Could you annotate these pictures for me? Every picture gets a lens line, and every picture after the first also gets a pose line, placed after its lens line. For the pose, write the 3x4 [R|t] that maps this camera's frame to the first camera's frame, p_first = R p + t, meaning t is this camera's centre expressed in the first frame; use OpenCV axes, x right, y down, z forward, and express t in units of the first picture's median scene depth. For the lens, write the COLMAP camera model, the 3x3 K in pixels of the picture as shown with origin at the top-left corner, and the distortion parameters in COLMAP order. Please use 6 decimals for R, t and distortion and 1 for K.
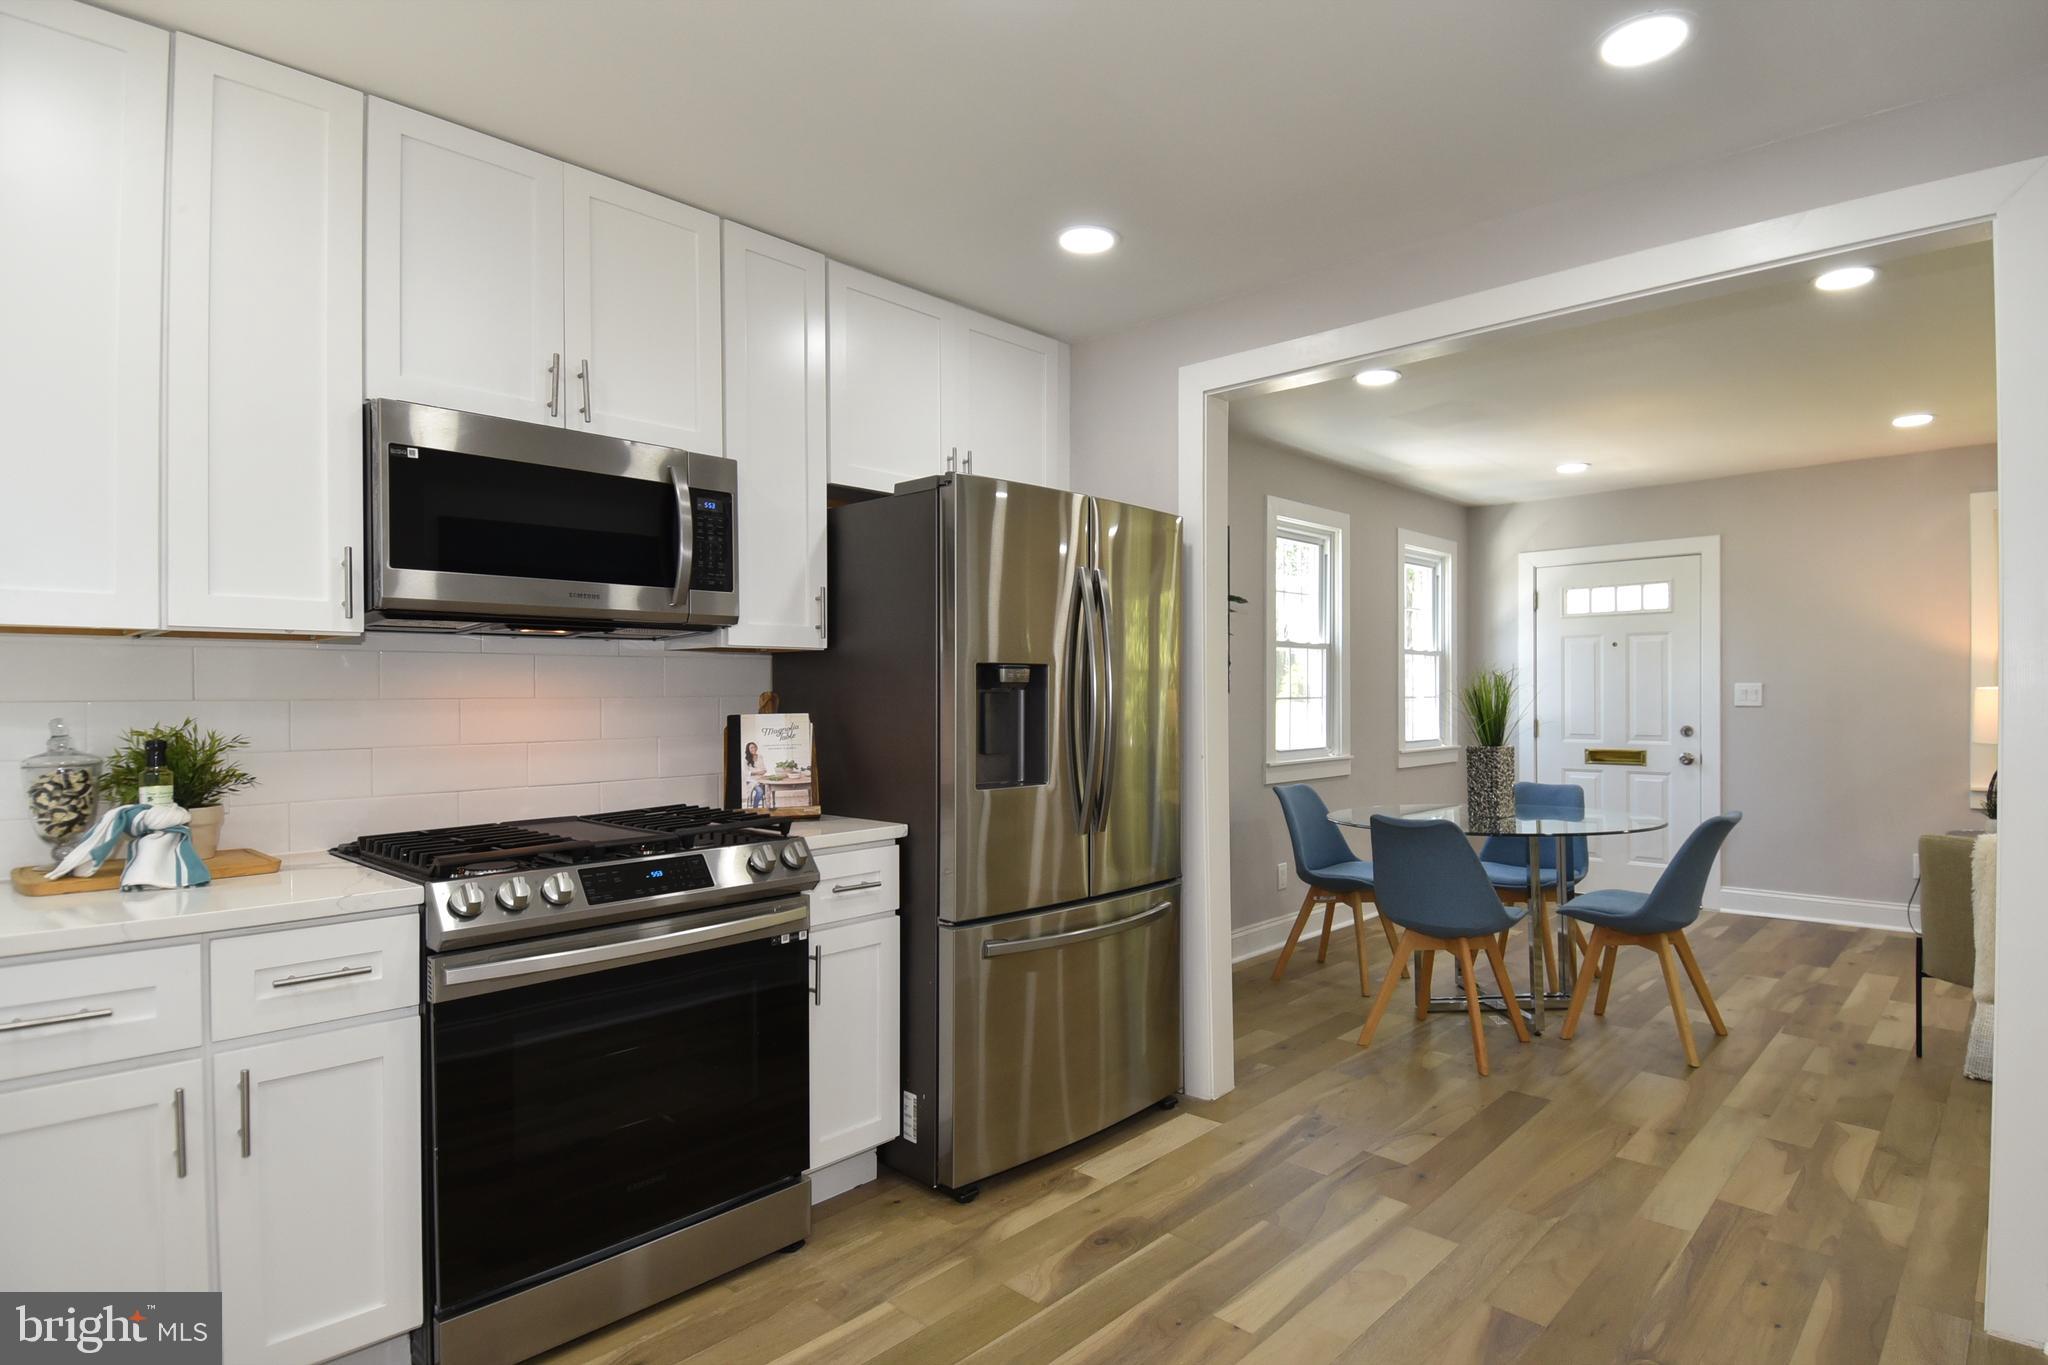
lens RADIAL K [[1102.5, 0, 1091.8], [0, 1102.5, 683.2], [0, 0, 1]] dist [0.050673, -0.045188]
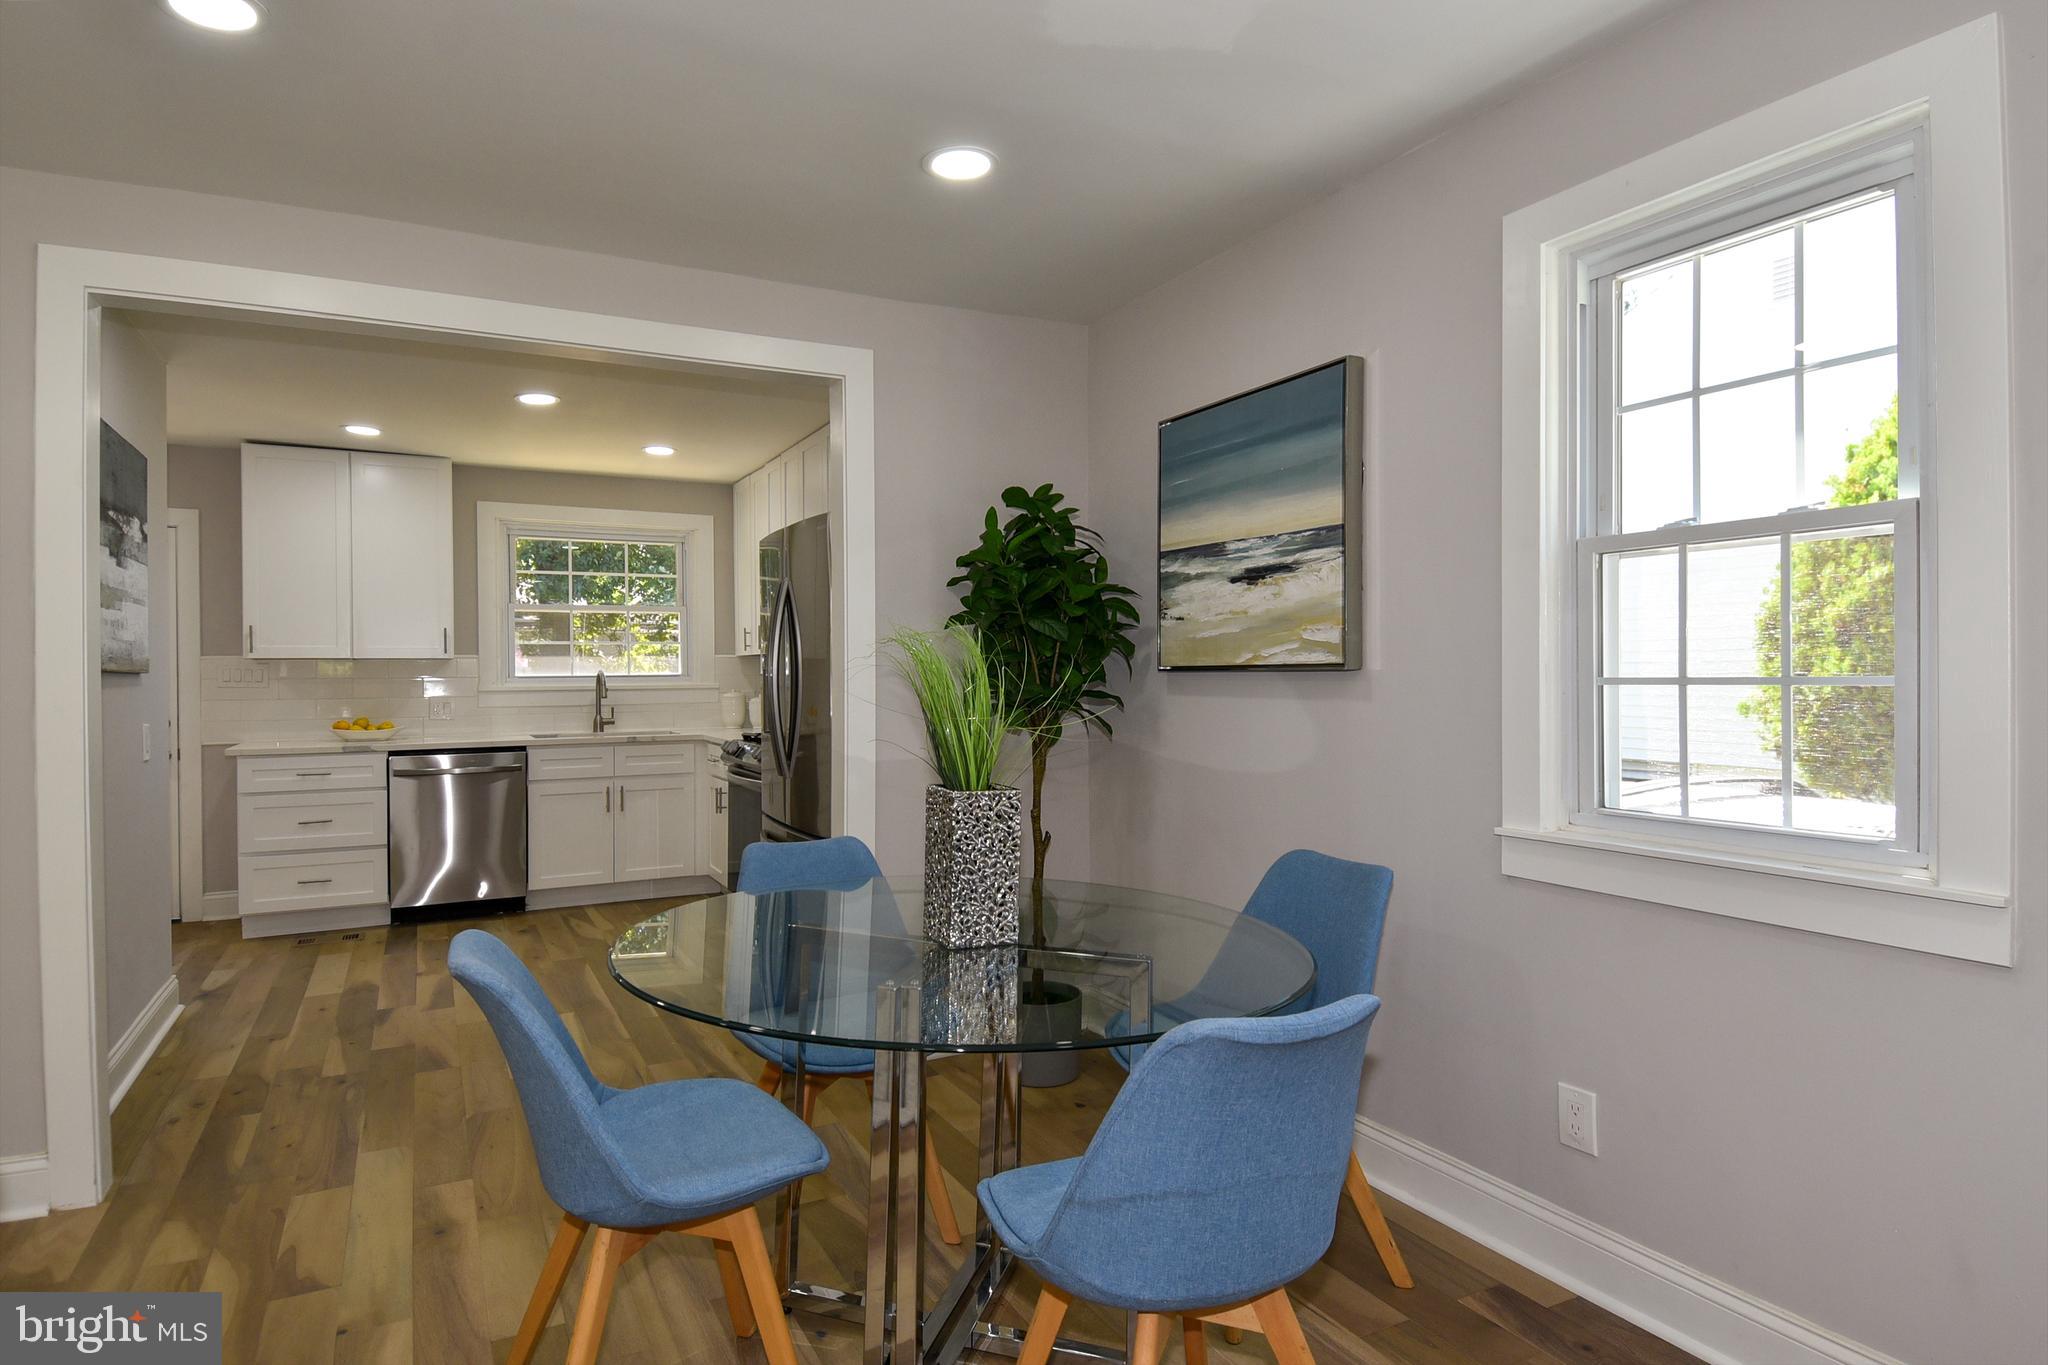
lens RADIAL K [[1102.5, 0, 1008.9], [0, 1102.5, 673.9], [0, 0, 1]] dist [0.050673, -0.045188]
pose [[-0.363946, 0.011009, -0.931355, 0.556386], [0.020273, 0.999787, 0.003896, 0.004801], [0.931199, -0.017464, -0.364092, 0.839352]]
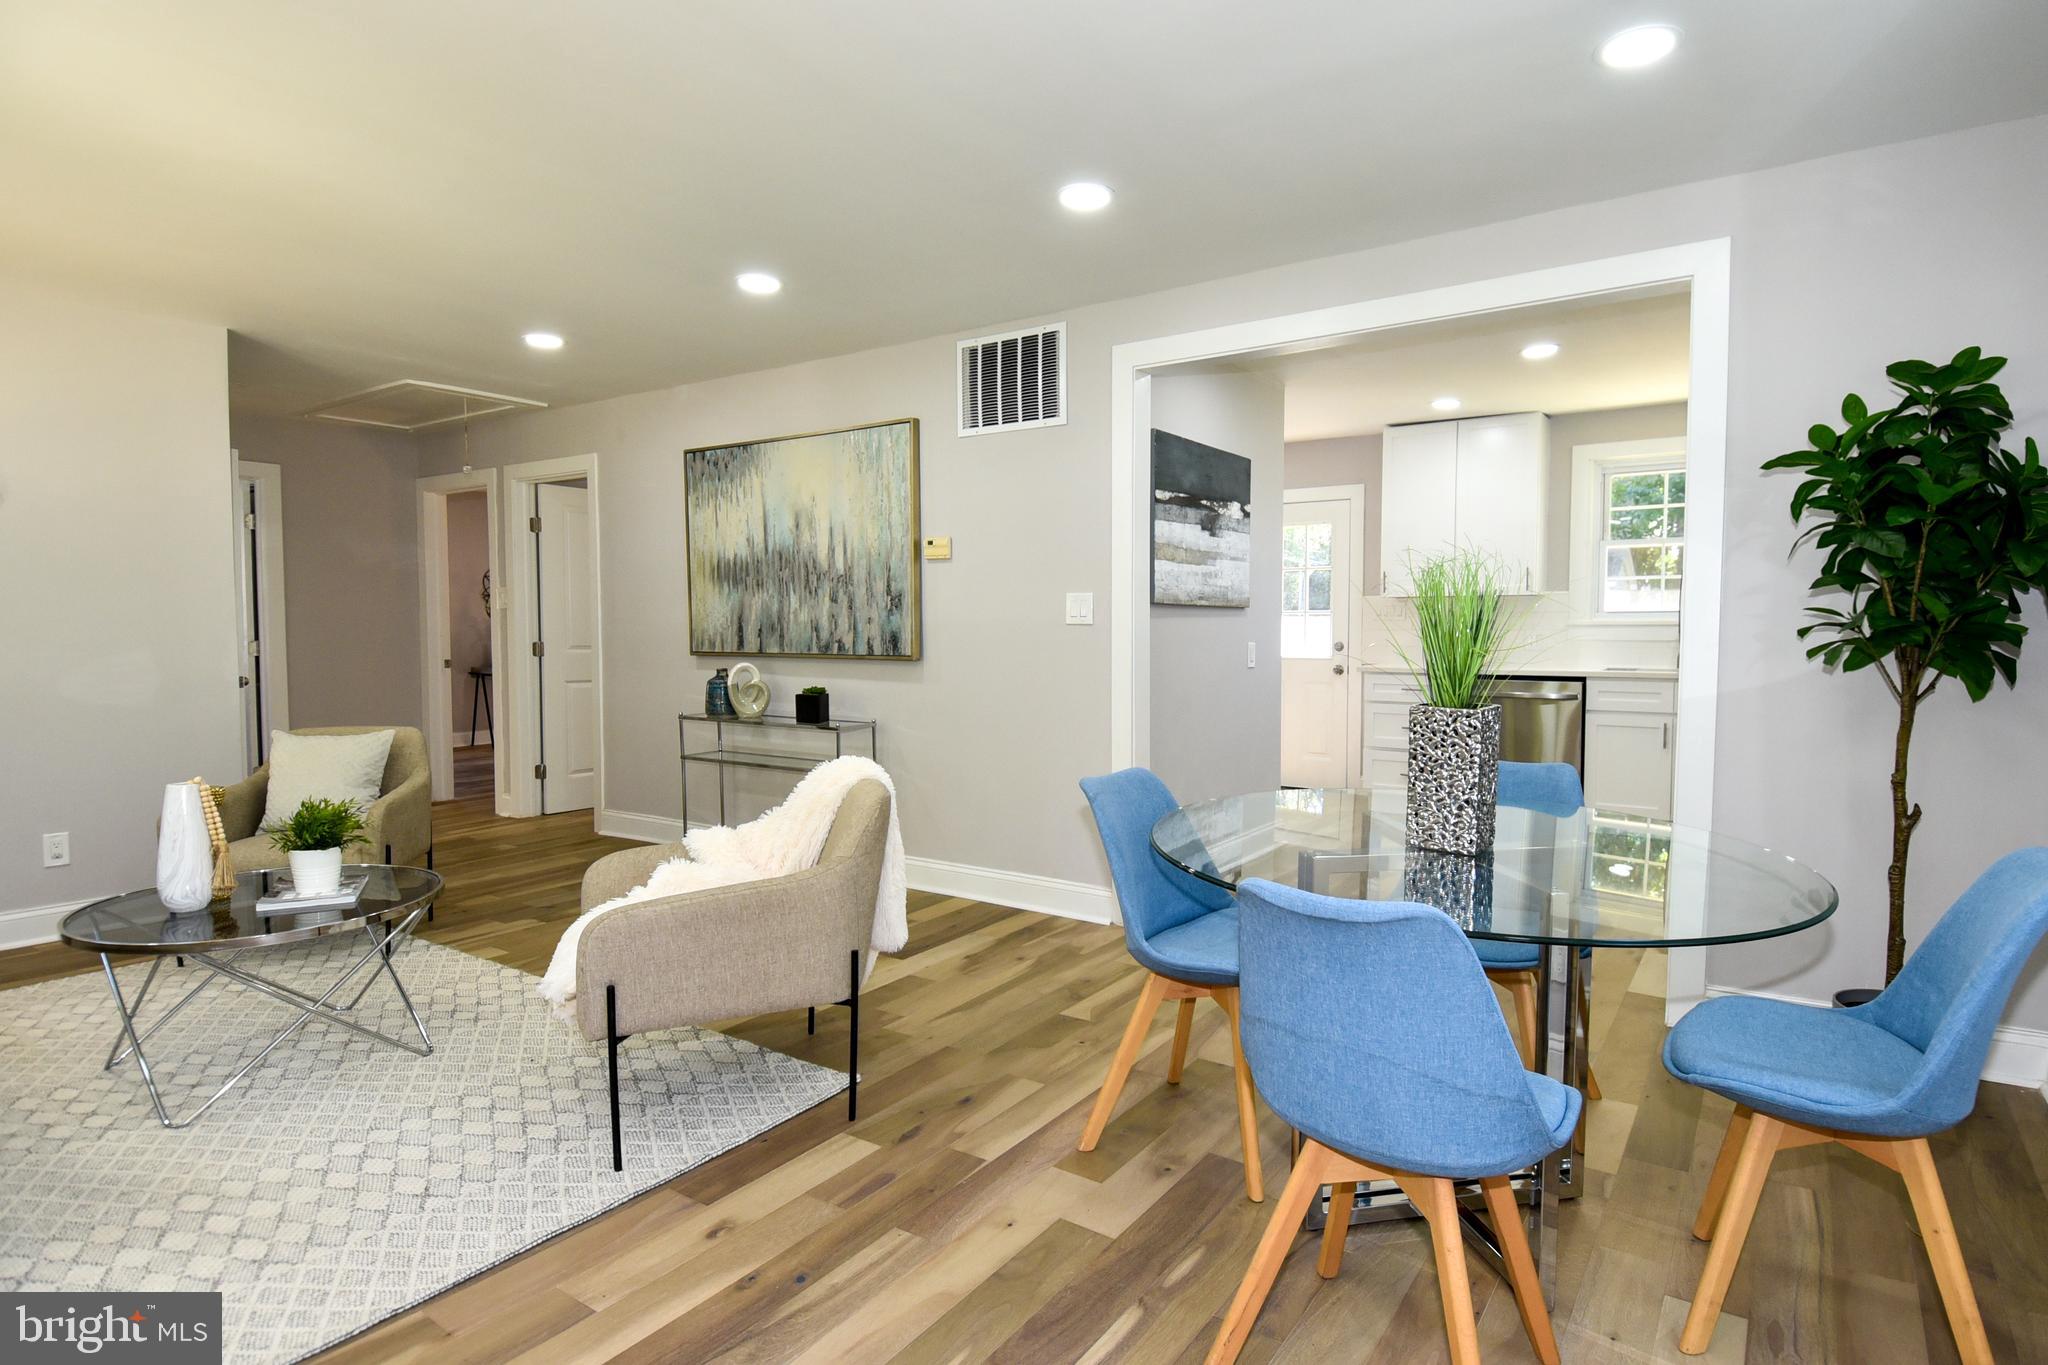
lens RADIAL K [[1102.5, 0, 1042.4], [0, 1102.5, 688.5], [0, 0, 1]] dist [0.050673, -0.045188]
pose [[-0.993414, 0.016735, -0.113352, 0.424929], [0.011013, 0.998642, 0.050927, 0.014970], [0.114050, 0.049344, -0.992249, 1.040216]]
